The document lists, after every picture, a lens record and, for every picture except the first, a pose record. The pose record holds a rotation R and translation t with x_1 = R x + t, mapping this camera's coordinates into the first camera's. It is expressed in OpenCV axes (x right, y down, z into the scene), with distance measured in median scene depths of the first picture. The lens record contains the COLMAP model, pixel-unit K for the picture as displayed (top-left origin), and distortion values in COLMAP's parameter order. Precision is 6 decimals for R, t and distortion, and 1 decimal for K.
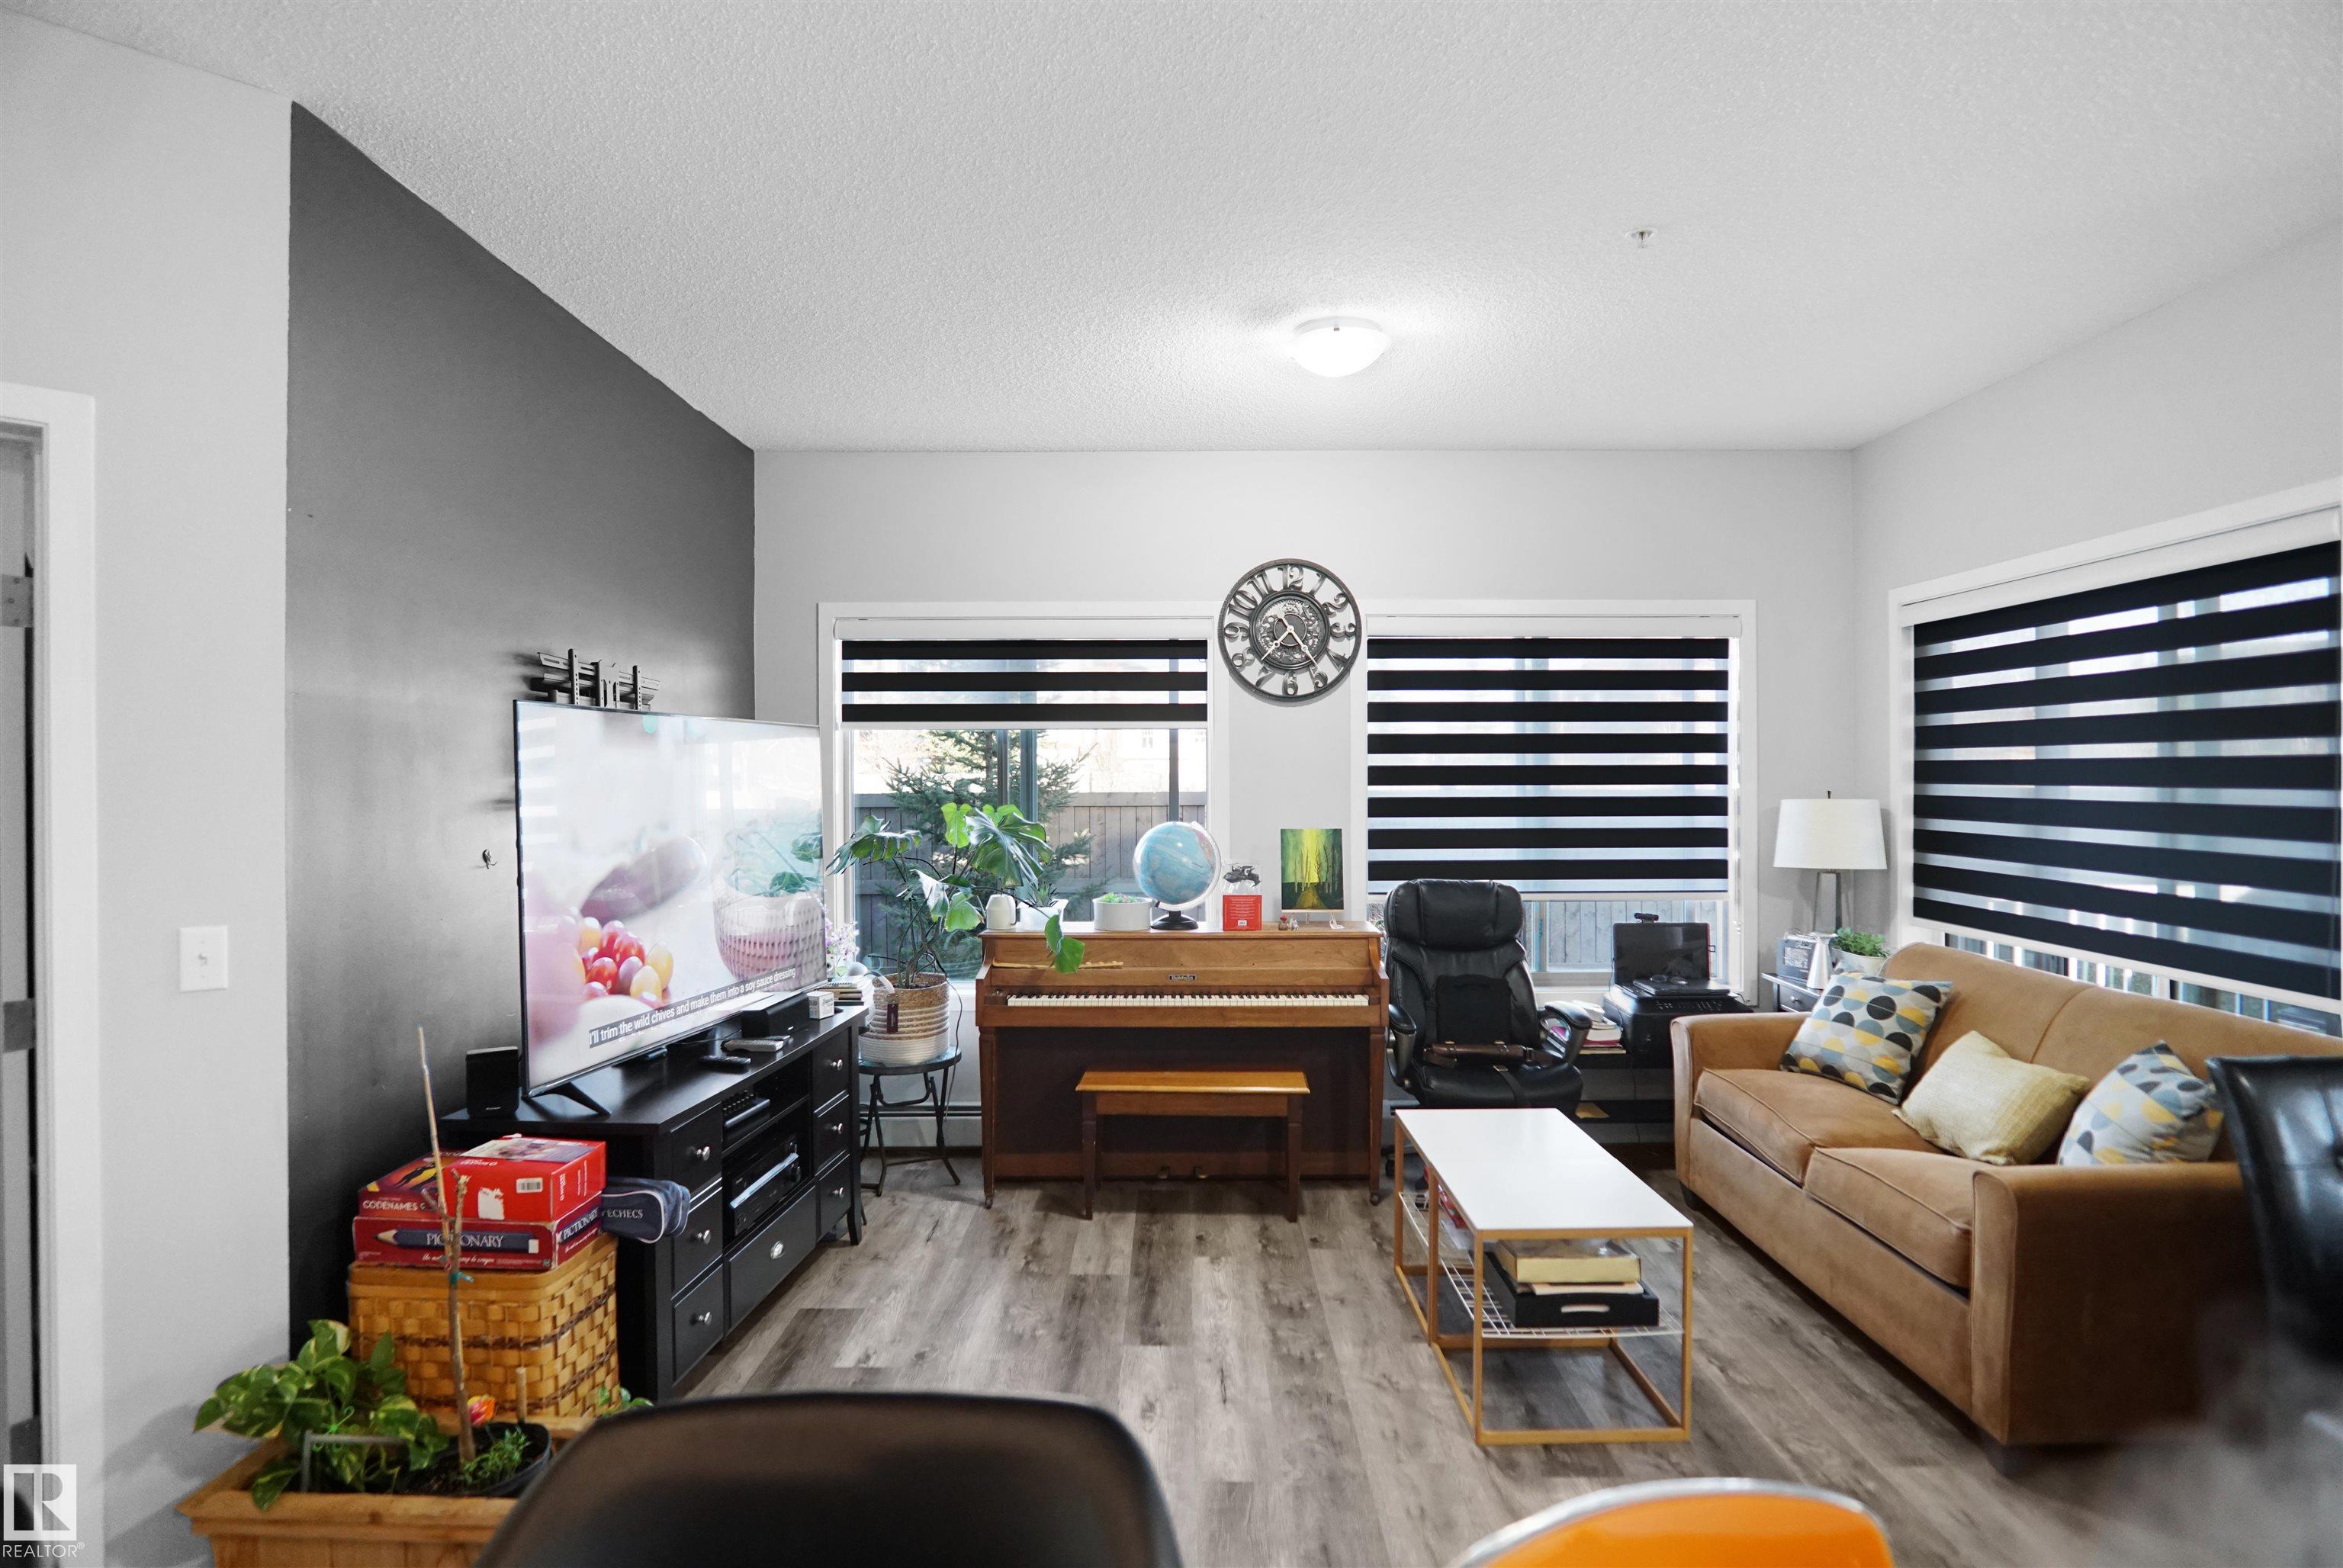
lens RADIAL K [[1266.0, 0, 1180.3], [0, 1266.0, 774.8], [0, 0, 1]] dist [-0.036806, 0.010626]
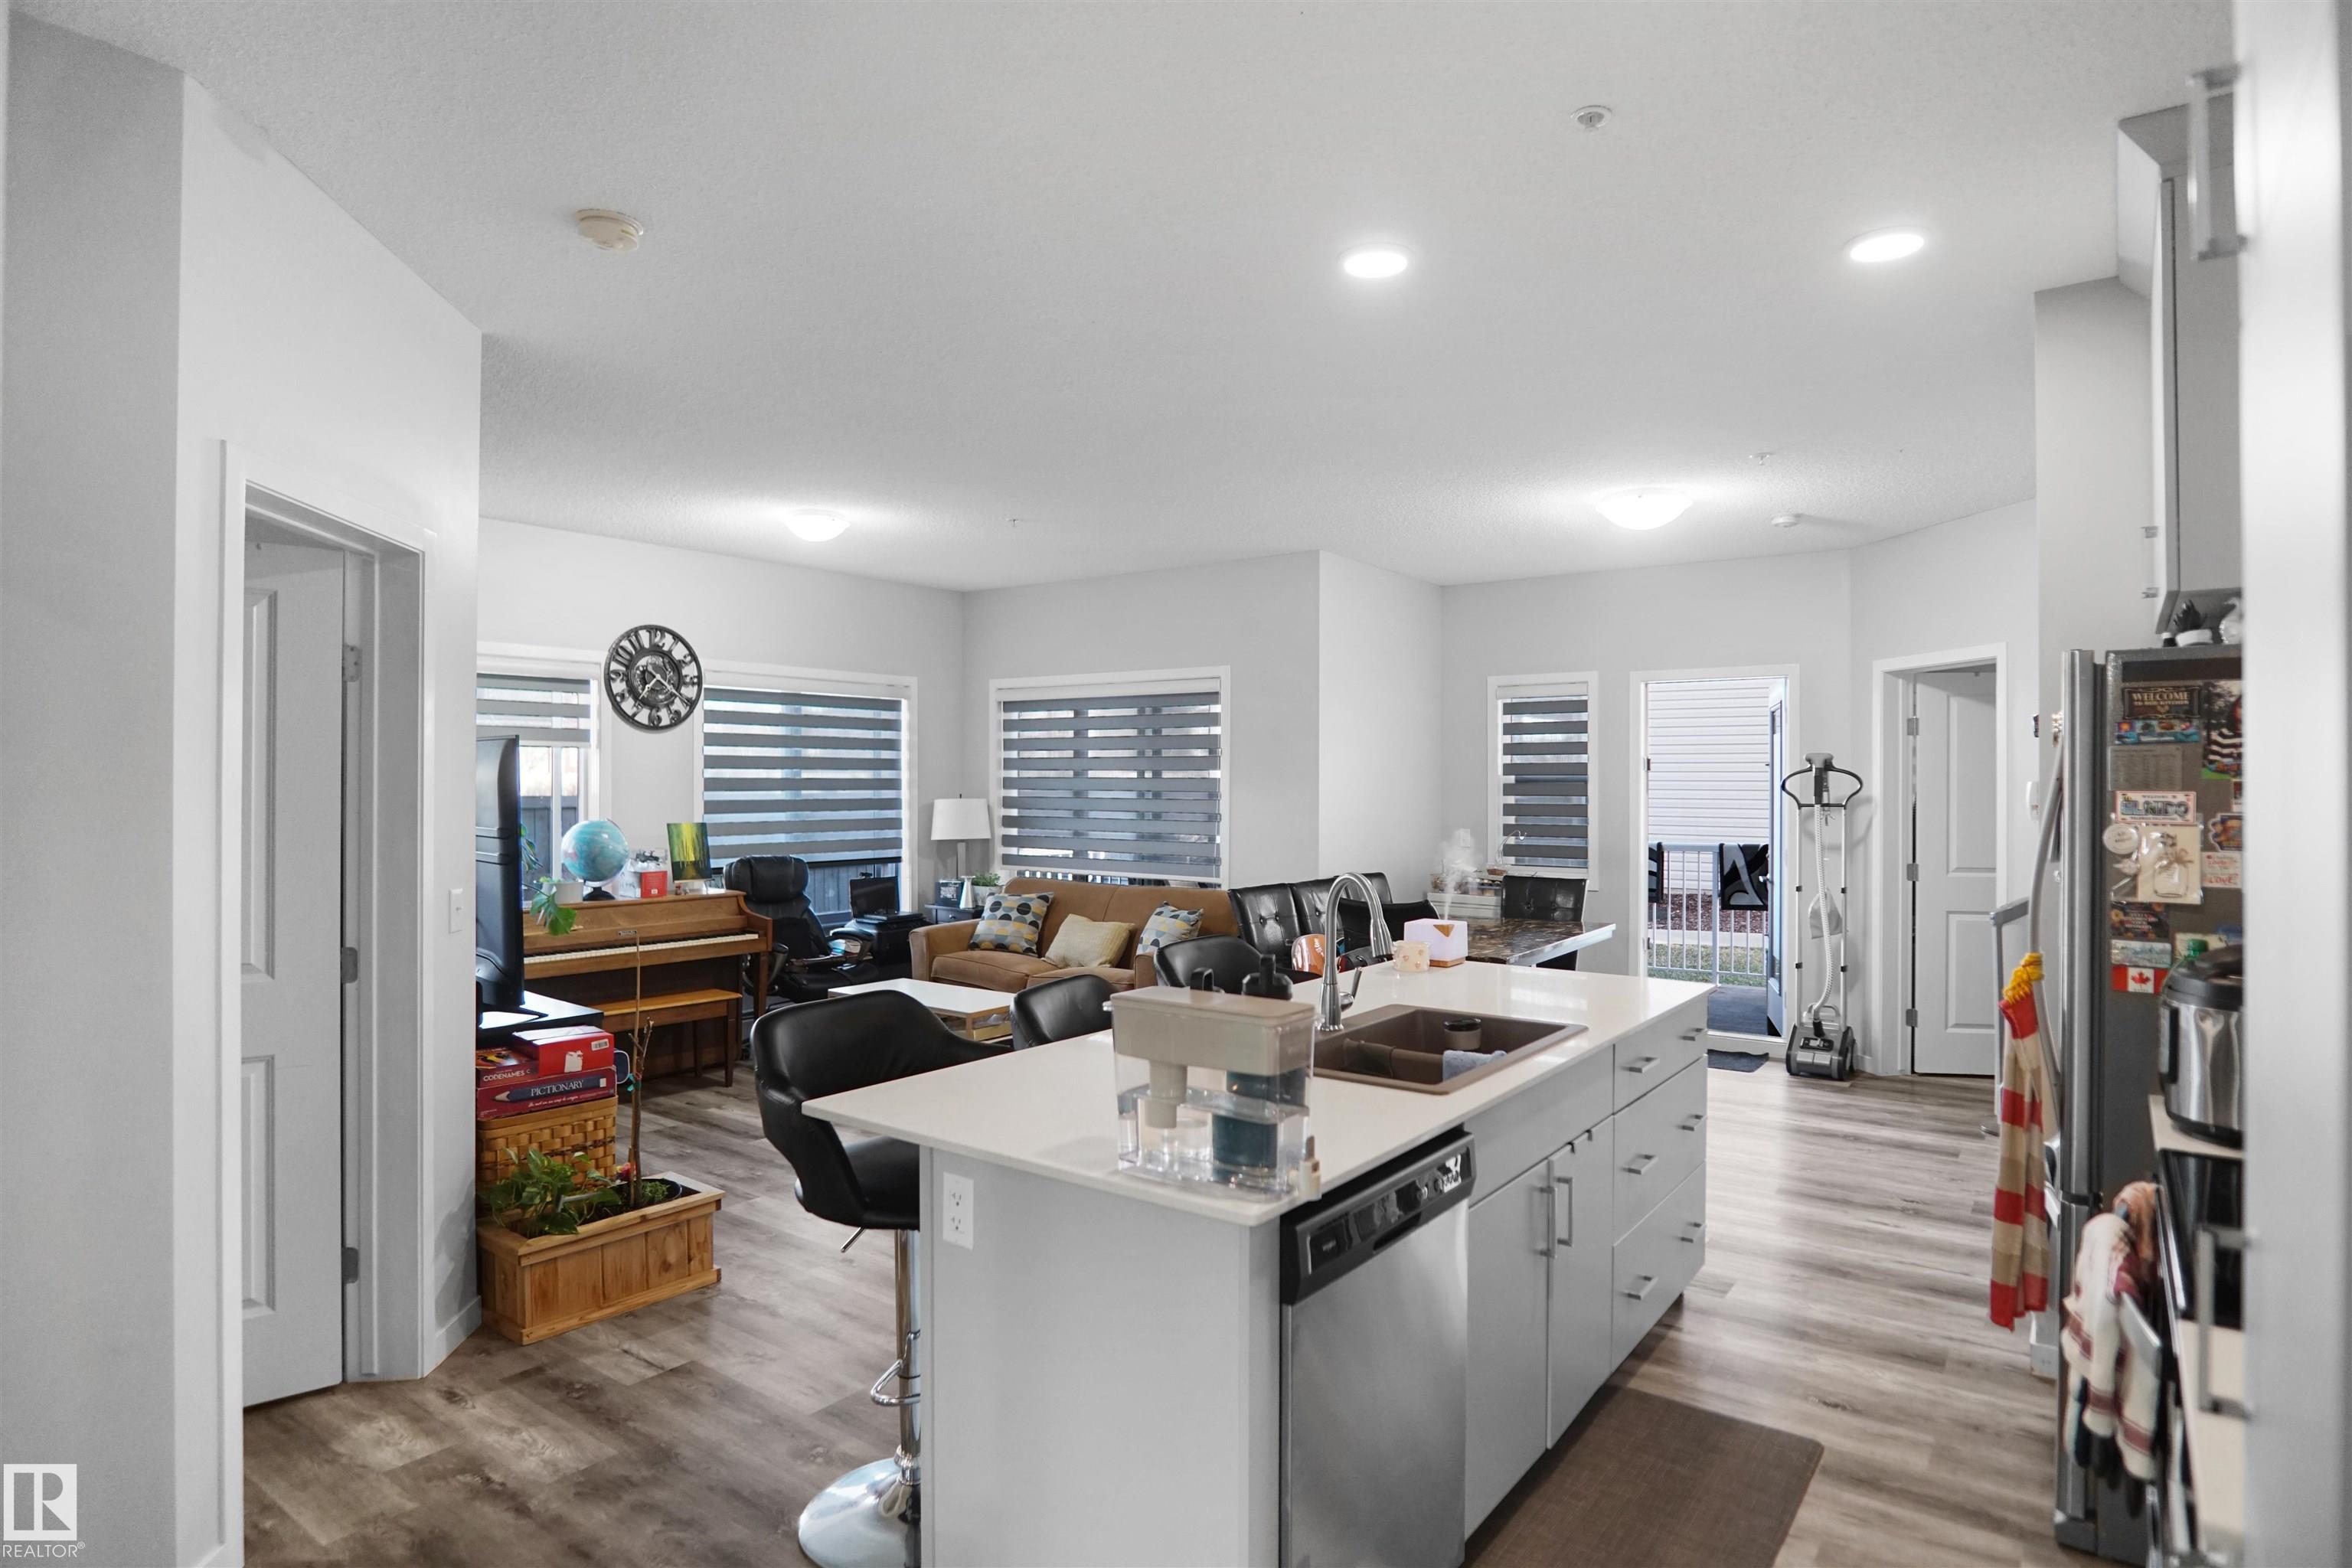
lens RADIAL K [[1270.9, 0, 1190.9], [0, 1270.9, 781.9], [0, 0, 1]] dist [-0.036806, 0.010626]
pose [[0.589852, 0.004448, 0.807499, -0.714109], [-0.005231, 0.999985, -0.001687, -0.002797], [-0.807495, -0.003230, 0.589866, -0.282996]]
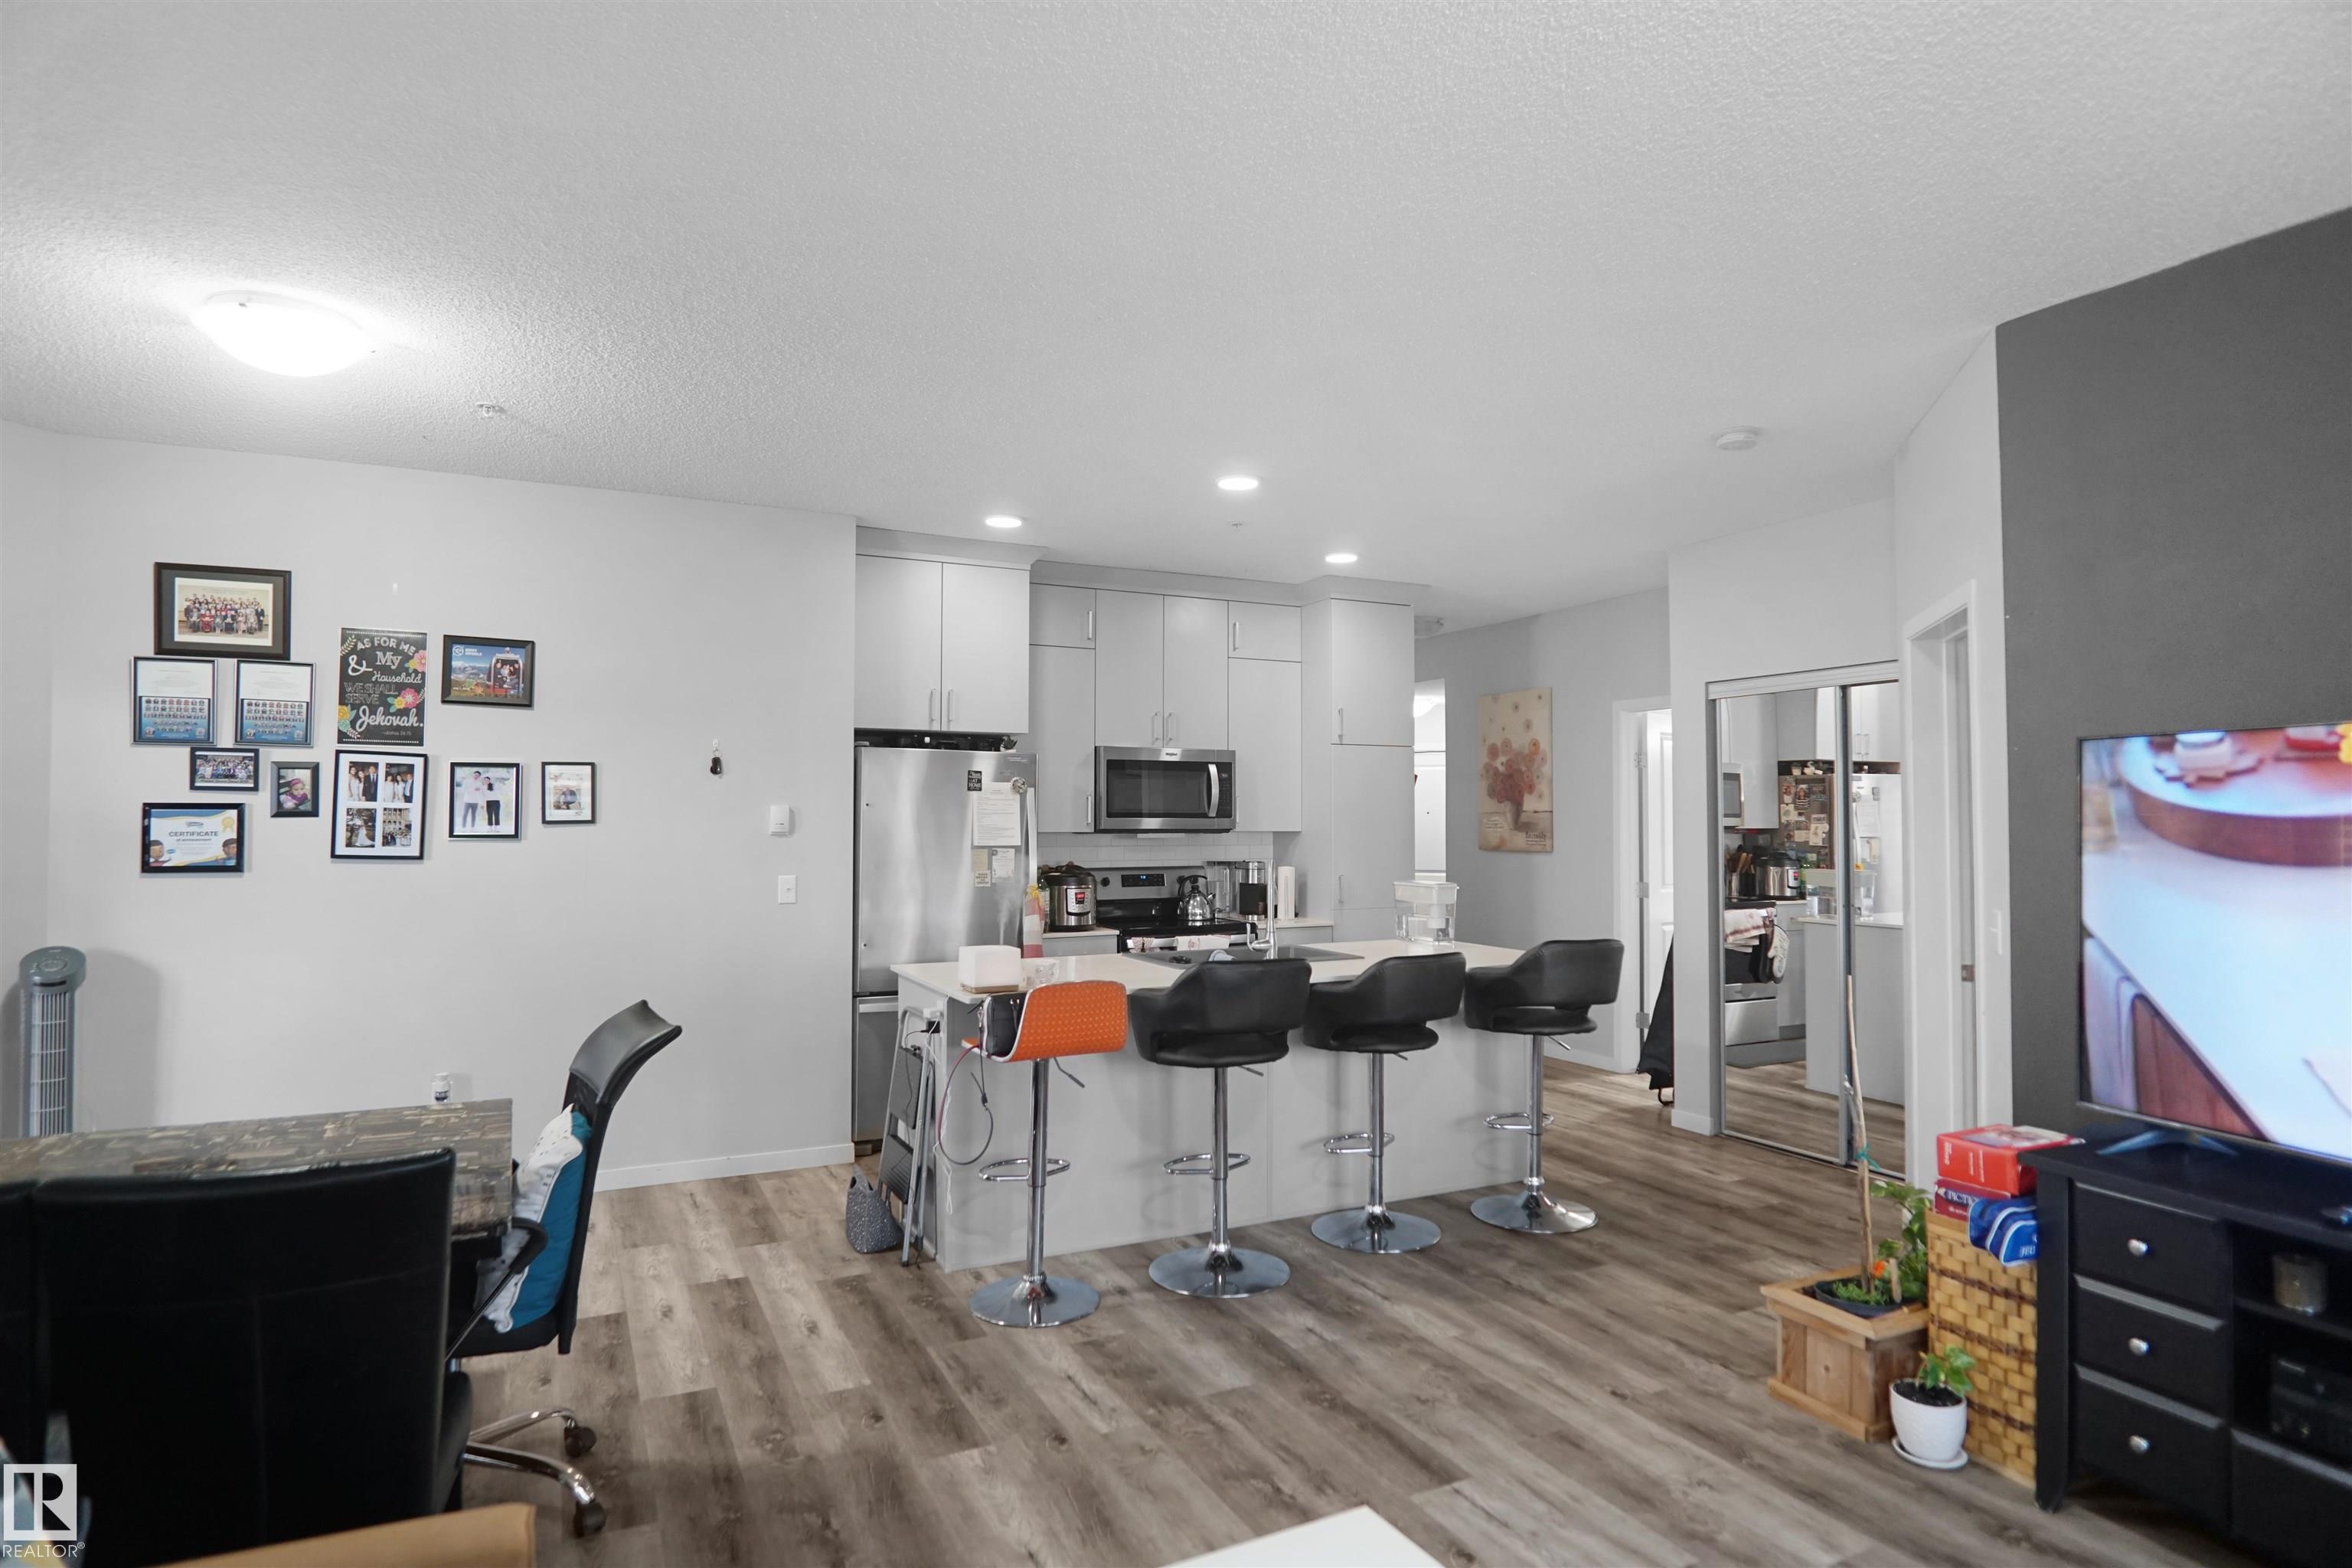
lens RADIAL K [[1270.9, 0, 1178.0], [0, 1270.9, 794.1], [0, 0, 1]] dist [-0.036806, 0.010626]
pose [[-0.896734, -0.007130, -0.442513, 0.359406], [0.003492, 0.999725, -0.023184, 0.009676], [0.442557, -0.022335, -0.896462, 0.921213]]
